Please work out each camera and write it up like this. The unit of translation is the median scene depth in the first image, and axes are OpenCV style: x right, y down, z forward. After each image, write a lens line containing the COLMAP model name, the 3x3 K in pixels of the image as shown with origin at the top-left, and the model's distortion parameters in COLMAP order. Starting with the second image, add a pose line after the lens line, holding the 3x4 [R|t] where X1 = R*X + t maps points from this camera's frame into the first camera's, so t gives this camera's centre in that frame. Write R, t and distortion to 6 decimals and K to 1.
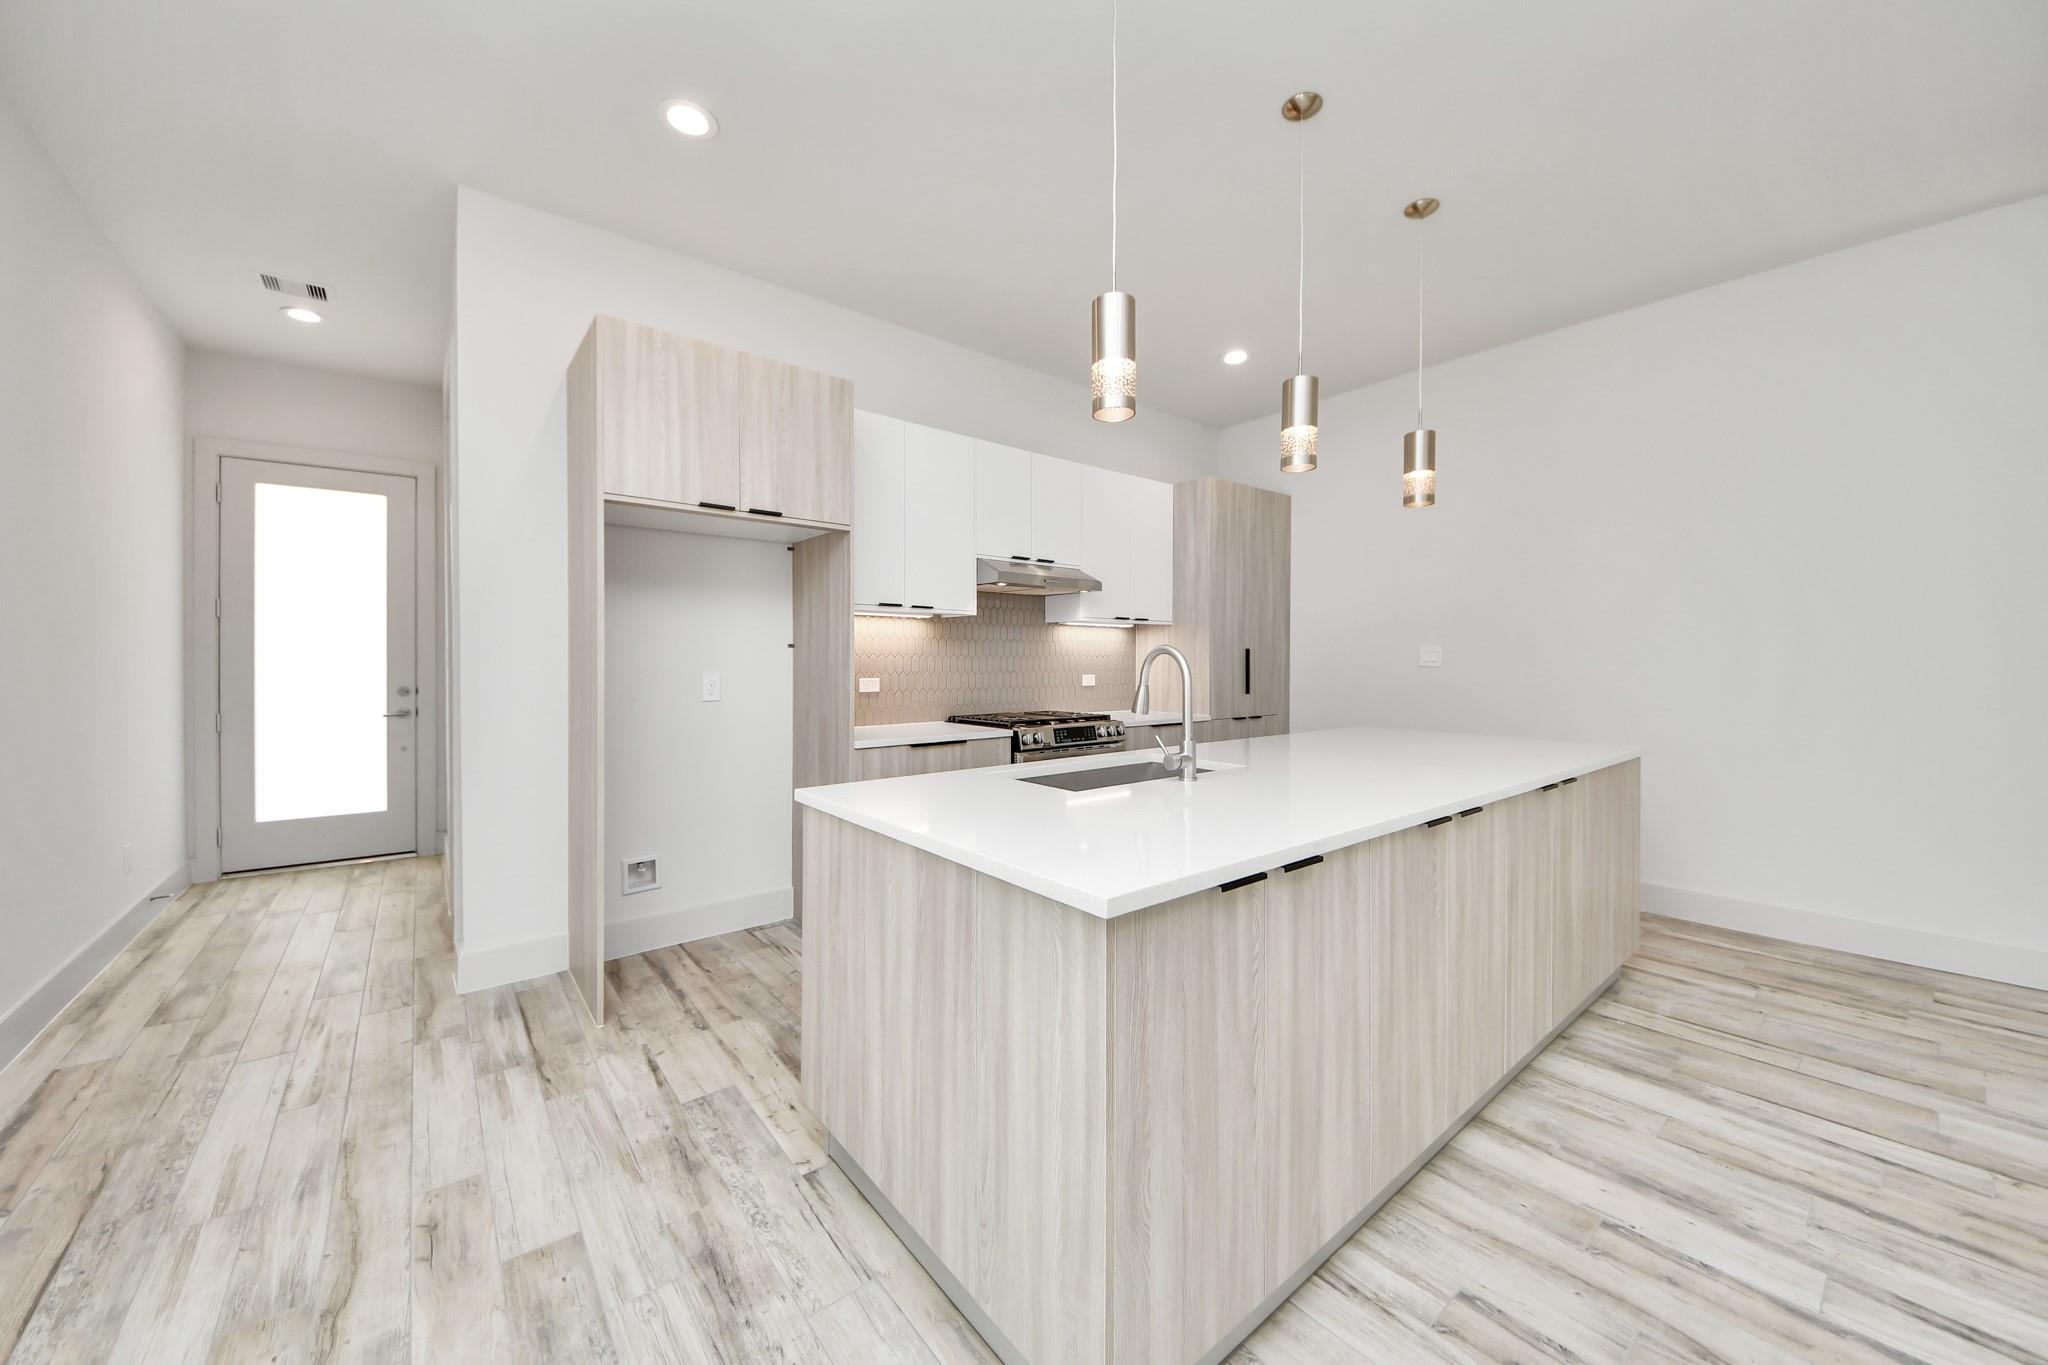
lens RADIAL K [[747.6, 0, 1029.8], [0, 747.6, 669.0], [0, 0, 1]] dist [-0.004629, -0.000652]
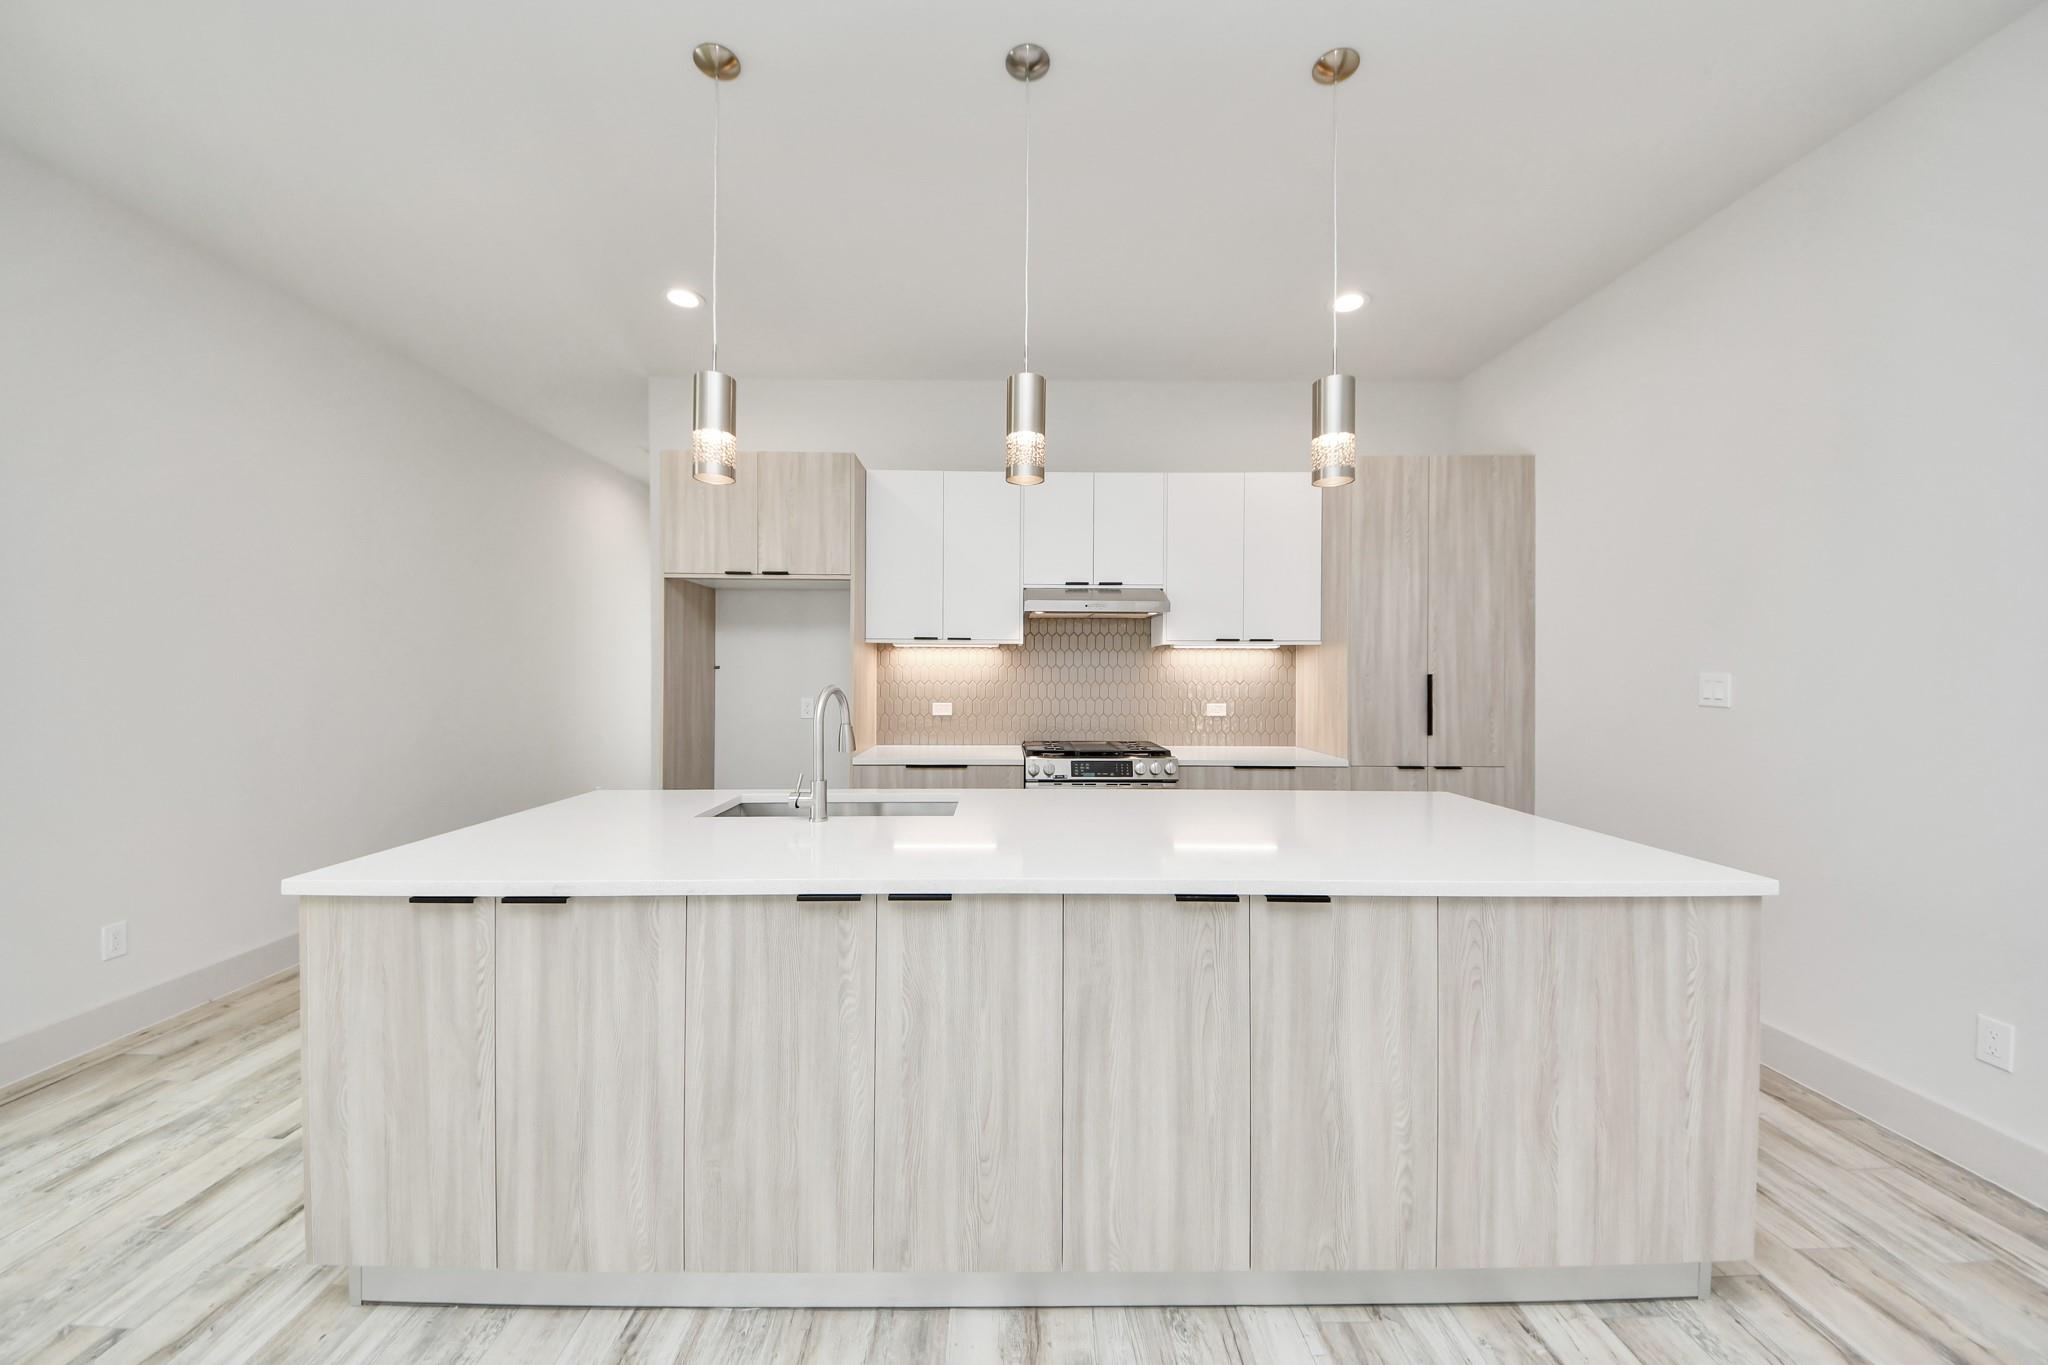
lens RADIAL K [[747.6, 0, 1021.5], [0, 747.6, 665.2], [0, 0, 1]] dist [-0.004629, -0.000652]
pose [[0.779250, -0.001310, -0.626711, 0.636255], [-0.008971, 0.999872, -0.013244, -0.032358], [0.626649, 0.015942, 0.779139, 0.226924]]
